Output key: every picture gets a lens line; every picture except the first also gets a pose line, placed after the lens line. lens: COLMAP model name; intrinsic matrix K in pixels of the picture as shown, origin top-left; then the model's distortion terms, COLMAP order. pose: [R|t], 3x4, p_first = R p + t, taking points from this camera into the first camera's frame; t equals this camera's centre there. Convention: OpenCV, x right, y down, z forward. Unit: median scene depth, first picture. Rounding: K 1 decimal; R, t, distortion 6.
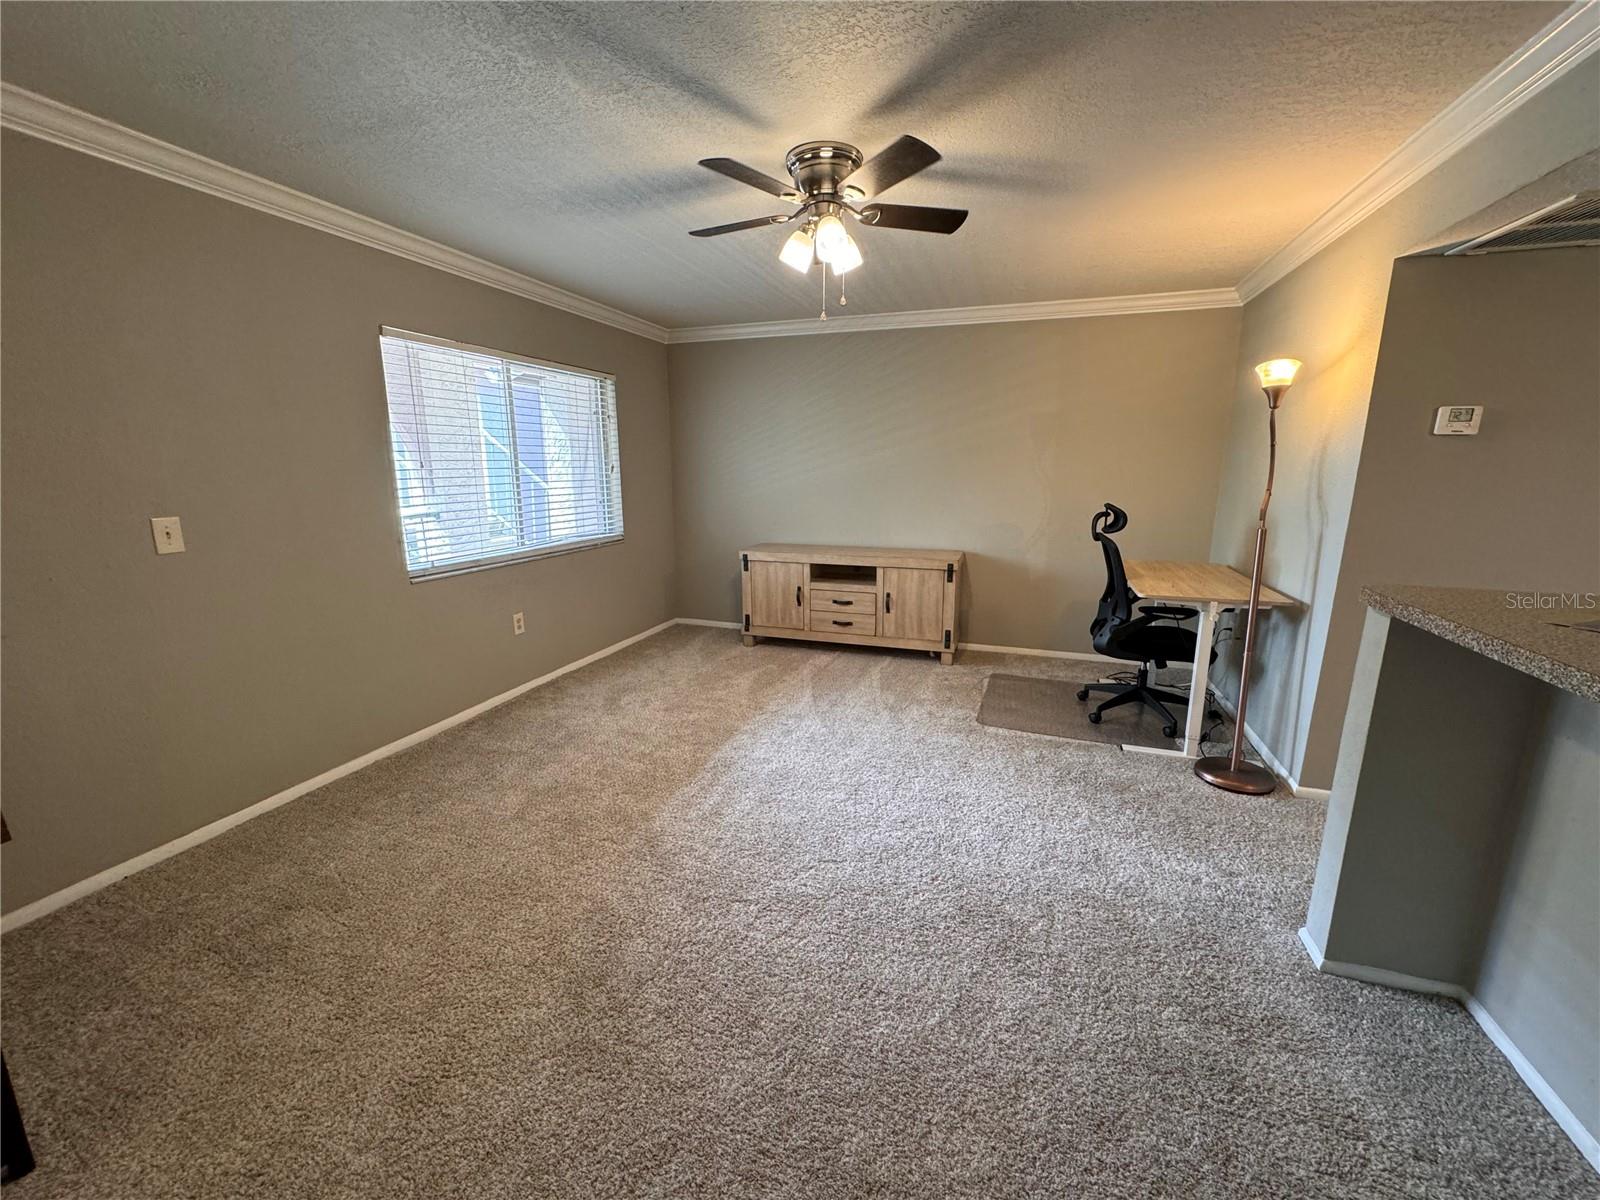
lens RADIAL K [[662.5, 0, 800.0], [0, 662.5, 600.0], [0, 0, 1]] dist [-0.001268, -0.000171]
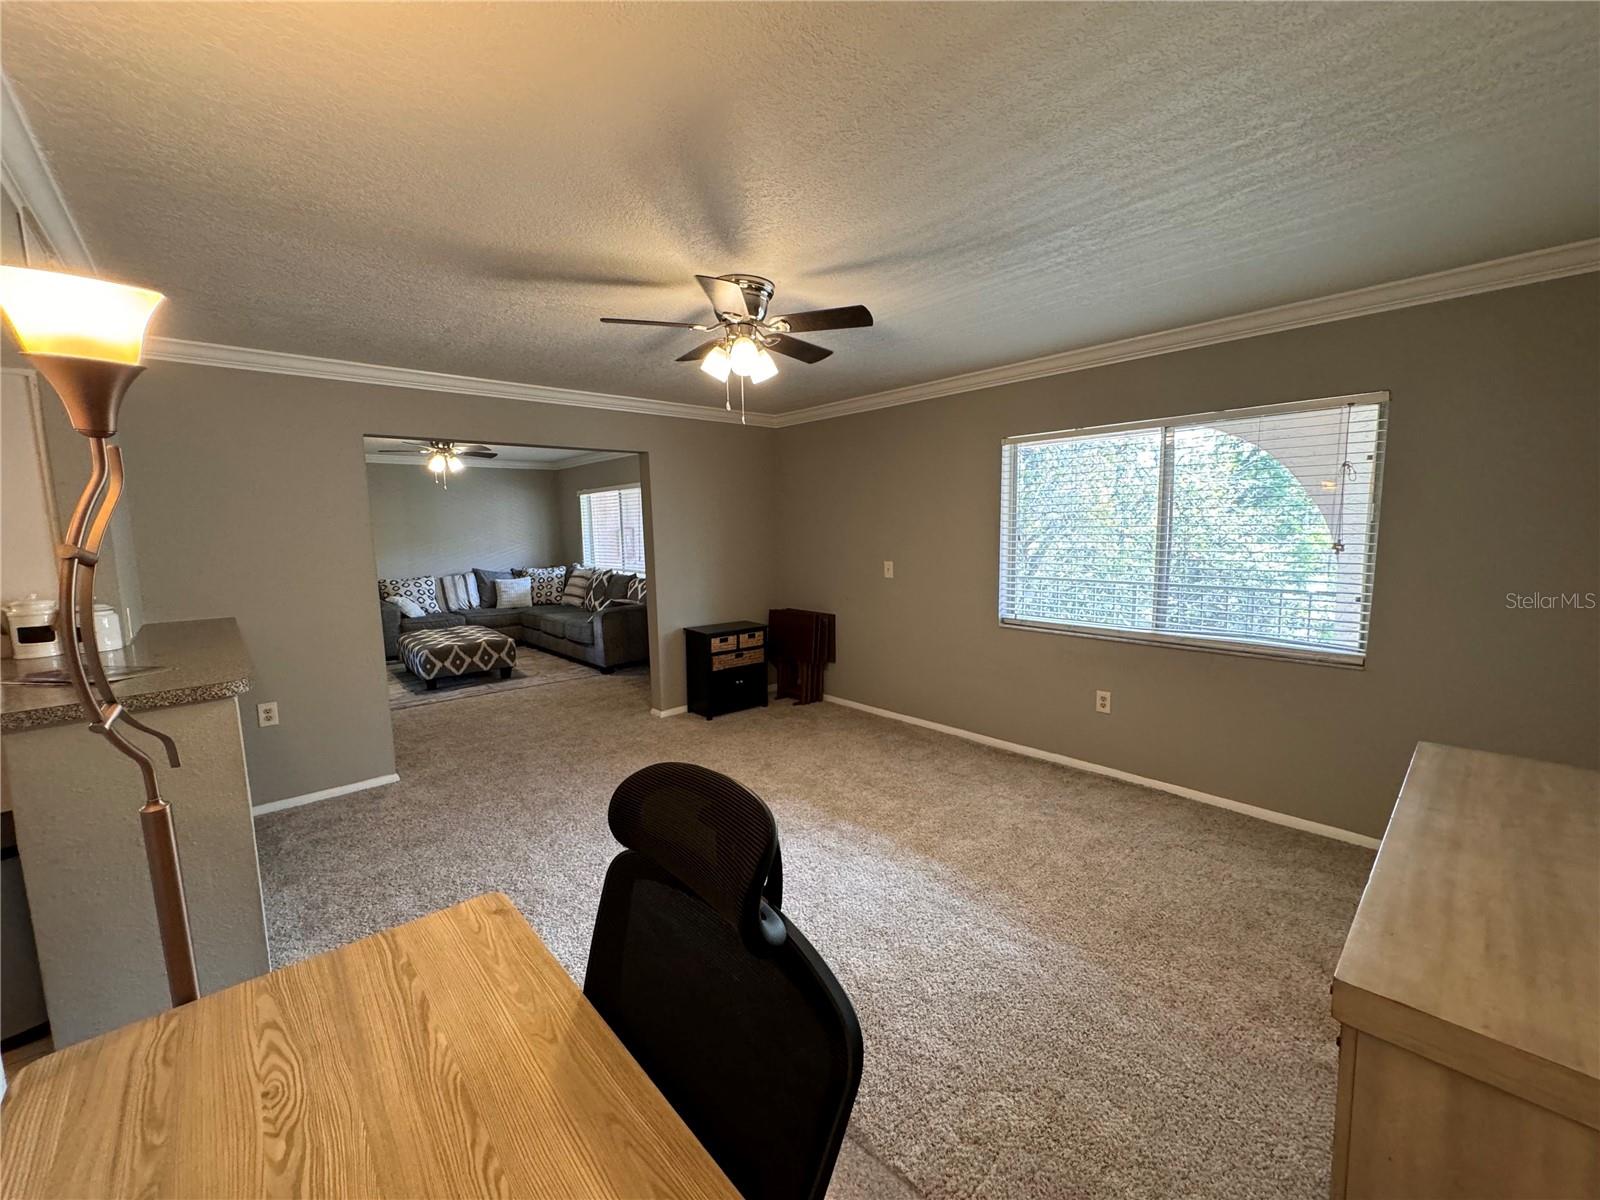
lens RADIAL K [[634.5, 0, 800.0], [0, 634.5, 600.0], [0, 0, 1]] dist [-0.000037, -0.000007]
pose [[-0.476996, 0.122935, -0.870265, 0.573403], [-0.153463, 0.963309, 0.220192, -0.243767], [0.865404, 0.238584, -0.440629, 0.998750]]
